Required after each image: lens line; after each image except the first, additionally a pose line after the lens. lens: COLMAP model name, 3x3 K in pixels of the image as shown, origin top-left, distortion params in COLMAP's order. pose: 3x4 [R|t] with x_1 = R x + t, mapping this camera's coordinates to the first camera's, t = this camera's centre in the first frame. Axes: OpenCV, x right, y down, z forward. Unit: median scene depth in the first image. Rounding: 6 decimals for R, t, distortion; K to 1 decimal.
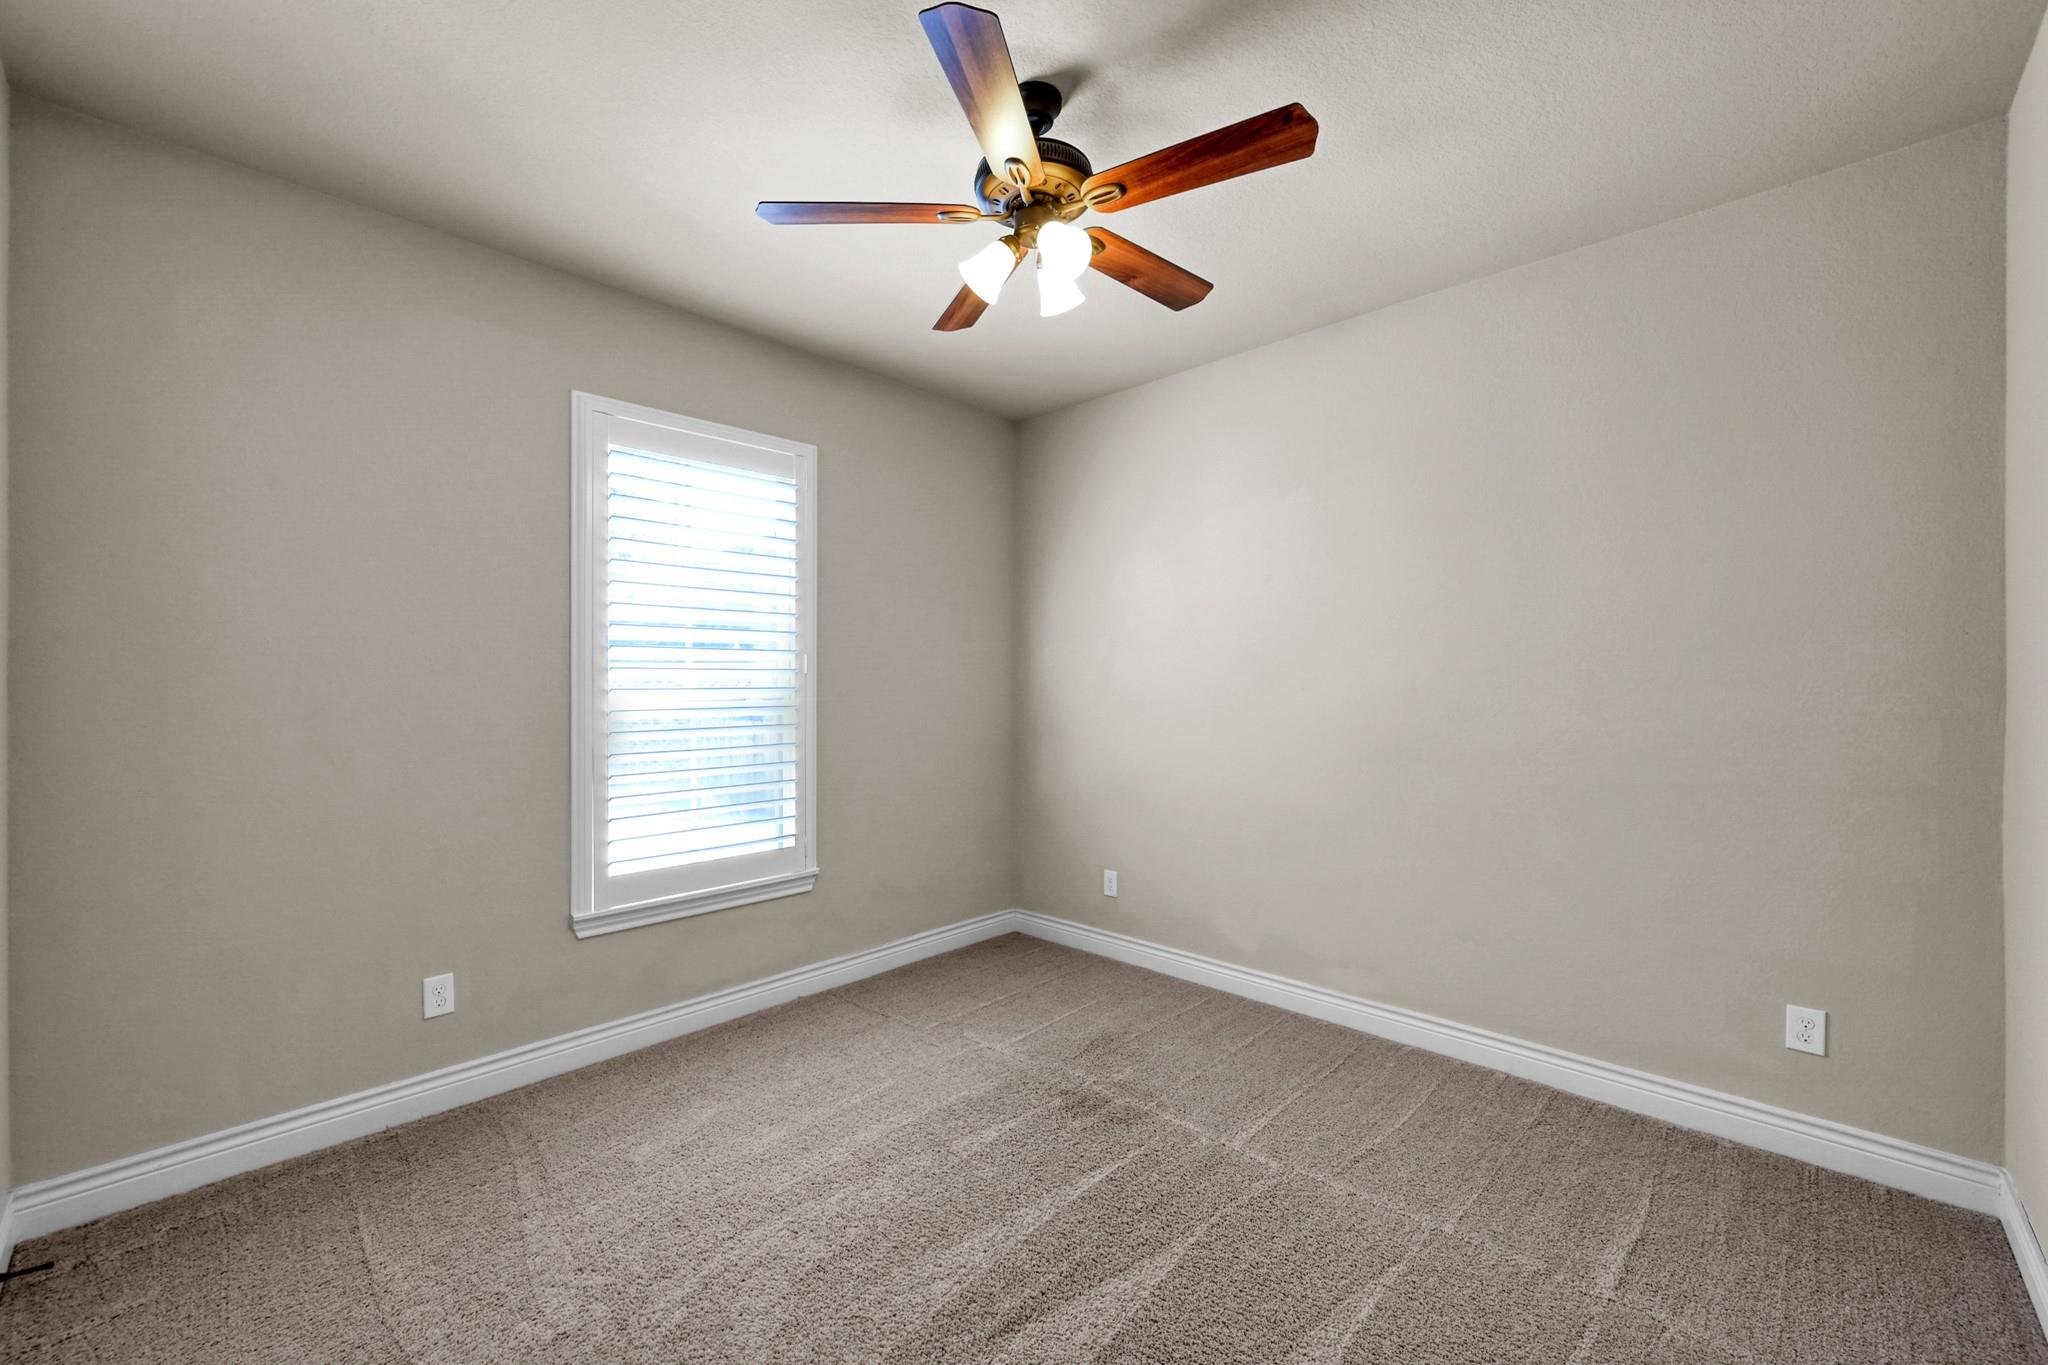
lens RADIAL K [[808.1, 0, 1024.0], [0, 808.1, 682.5], [0, 0, 1]] dist [0.000365, 0.000123]
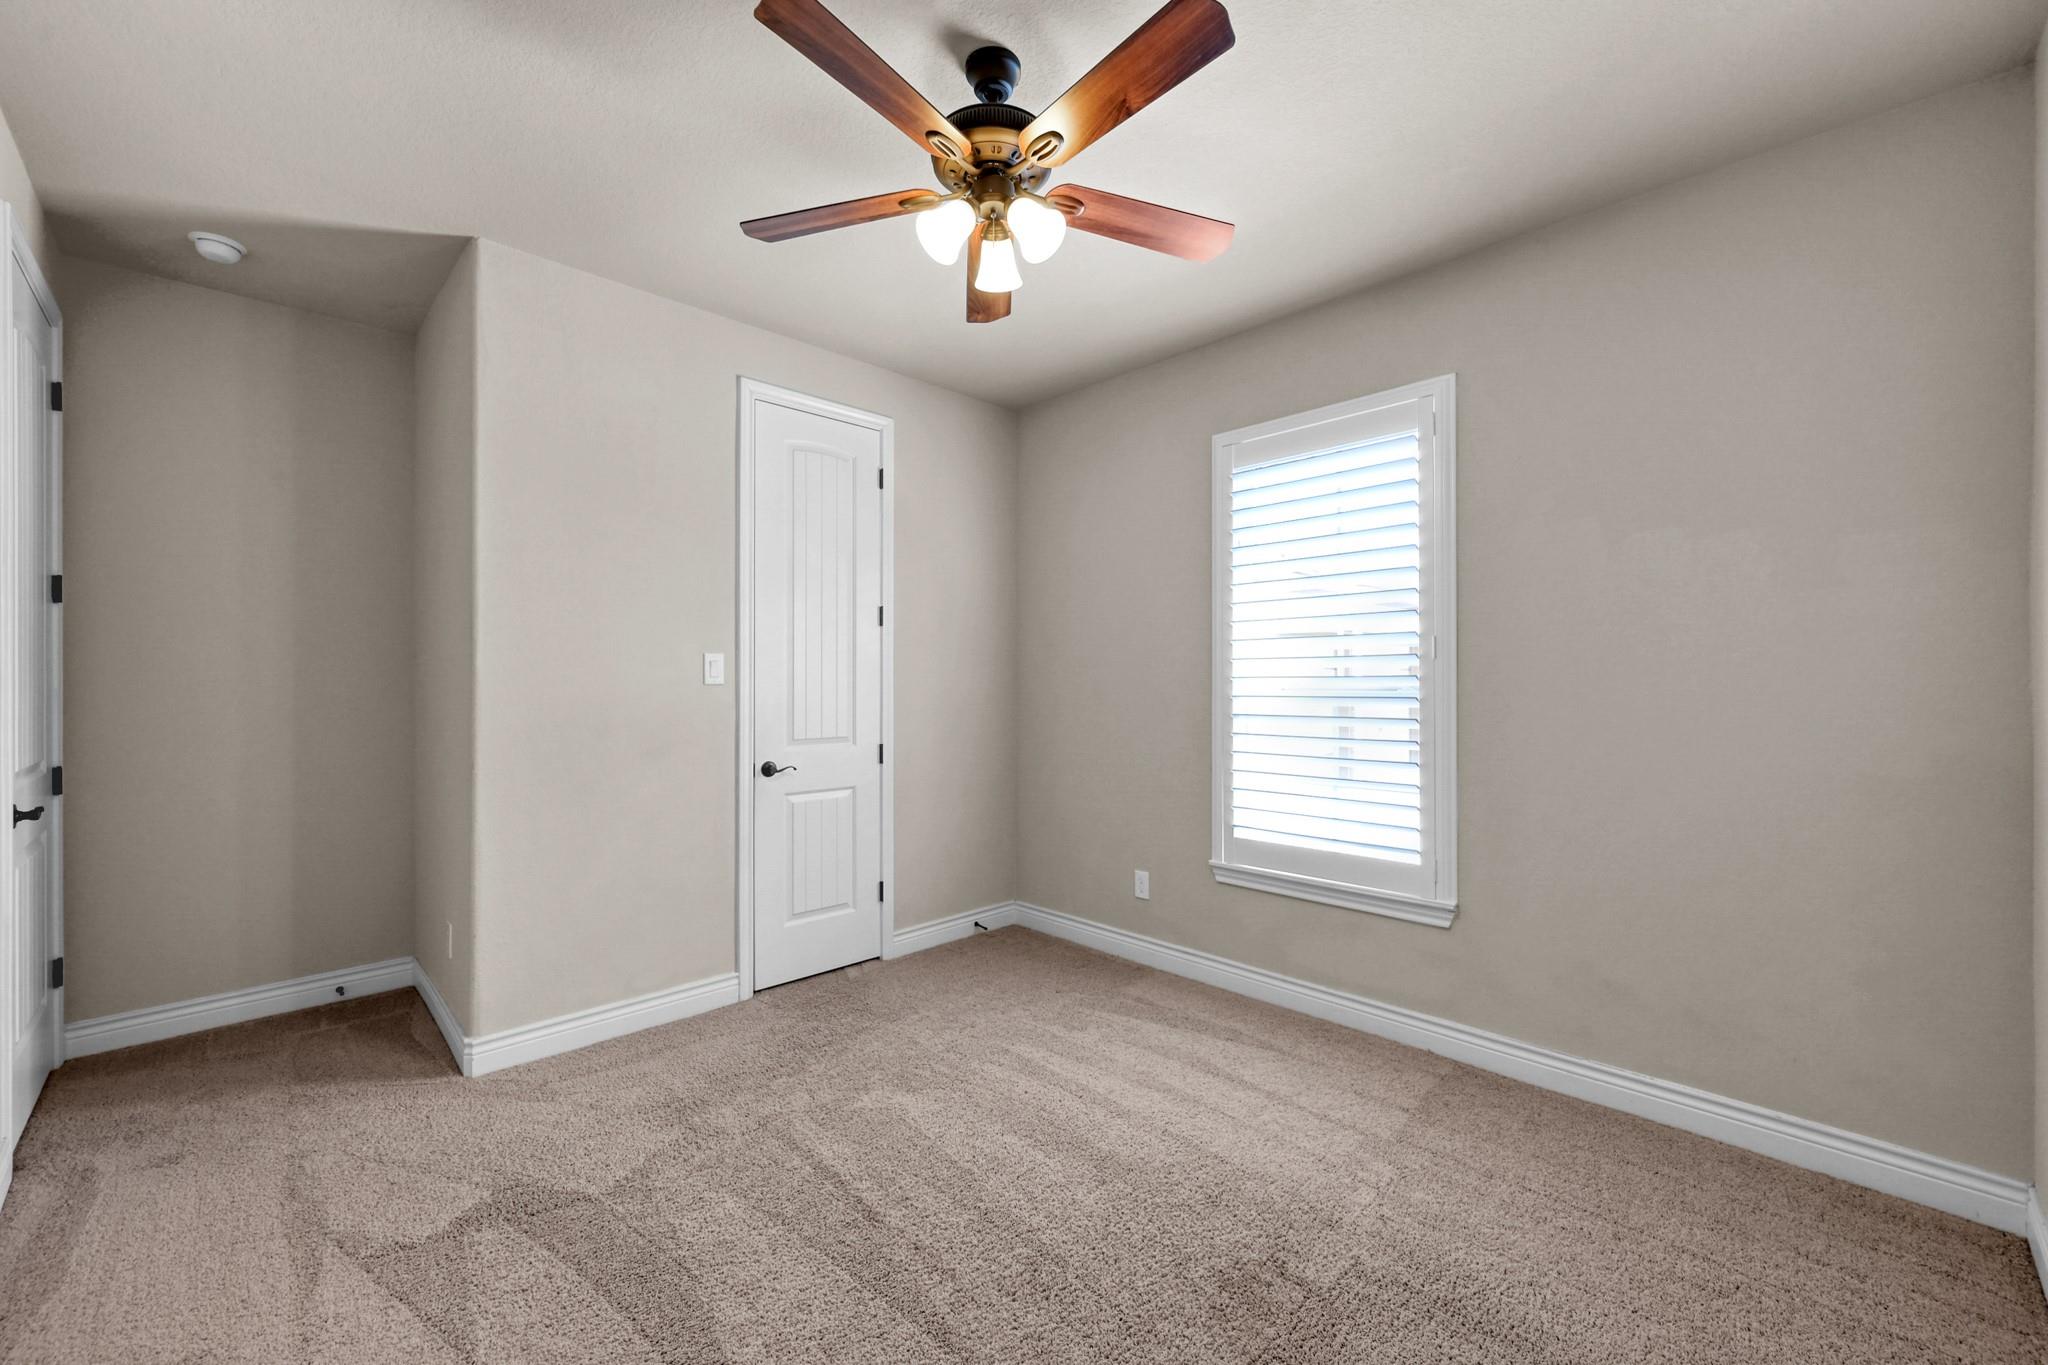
lens RADIAL K [[809.5, 0, 1024.0], [0, 809.5, 682.5], [0, 0, 1]] dist [0.000487, 0.000105]
pose [[-0.022437, 0.006379, -0.999728, 0.668027], [0.002356, 0.999977, 0.006328, 0.006795], [0.999745, -0.002213, -0.022451, 0.717253]]
